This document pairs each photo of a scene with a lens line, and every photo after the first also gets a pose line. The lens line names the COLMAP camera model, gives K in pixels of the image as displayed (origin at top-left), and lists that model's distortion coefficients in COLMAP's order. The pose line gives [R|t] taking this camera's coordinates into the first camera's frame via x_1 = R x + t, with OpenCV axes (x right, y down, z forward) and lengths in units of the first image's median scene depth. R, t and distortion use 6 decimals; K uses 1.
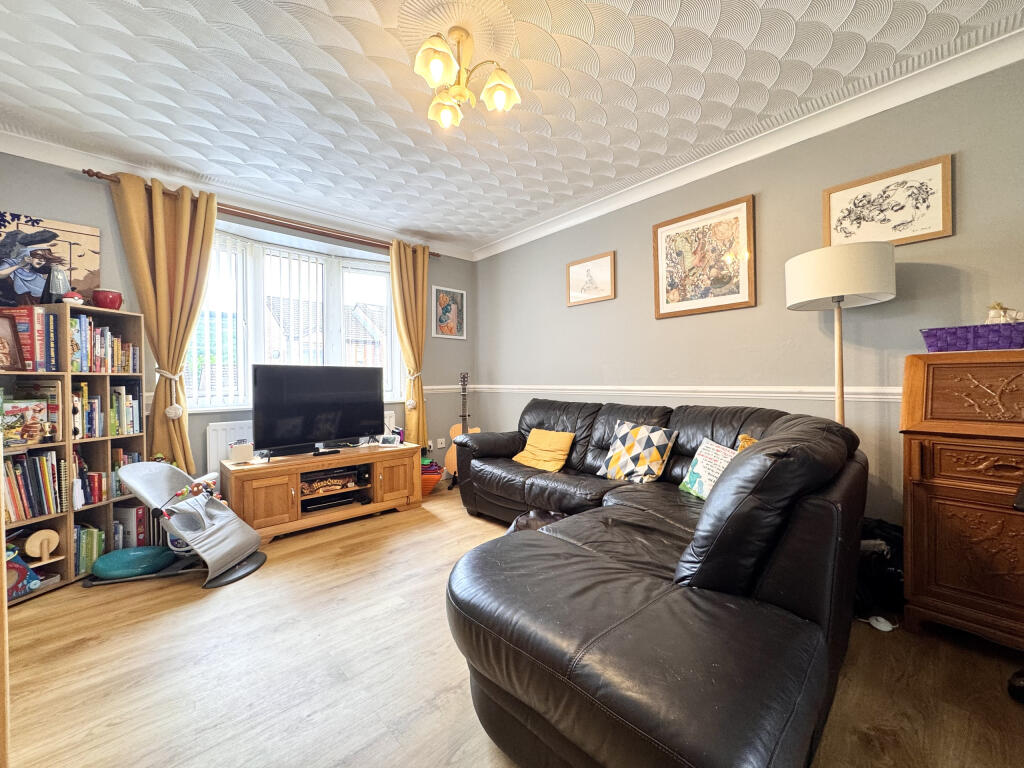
lens RADIAL K [[410.4, 0, 511.6], [0, 410.4, 382.1], [0, 0, 1]] dist [0.000681, 0.000109]
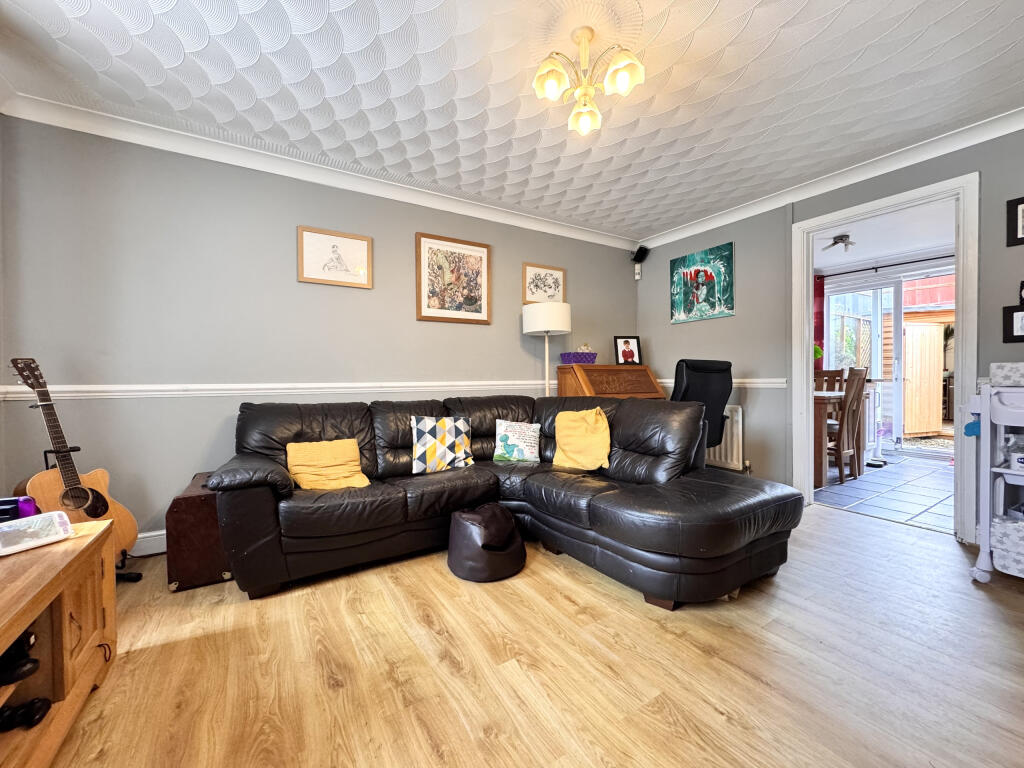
lens RADIAL K [[410.4, 0, 511.8], [0, 410.4, 383.1], [0, 0, 1]] dist [0.000681, 0.000109]
pose [[0.186264, -0.005449, 0.982485, -0.723784], [0.009667, 0.999946, 0.003713, 0.011312], [-0.982452, 0.008806, 0.186306, 0.612998]]
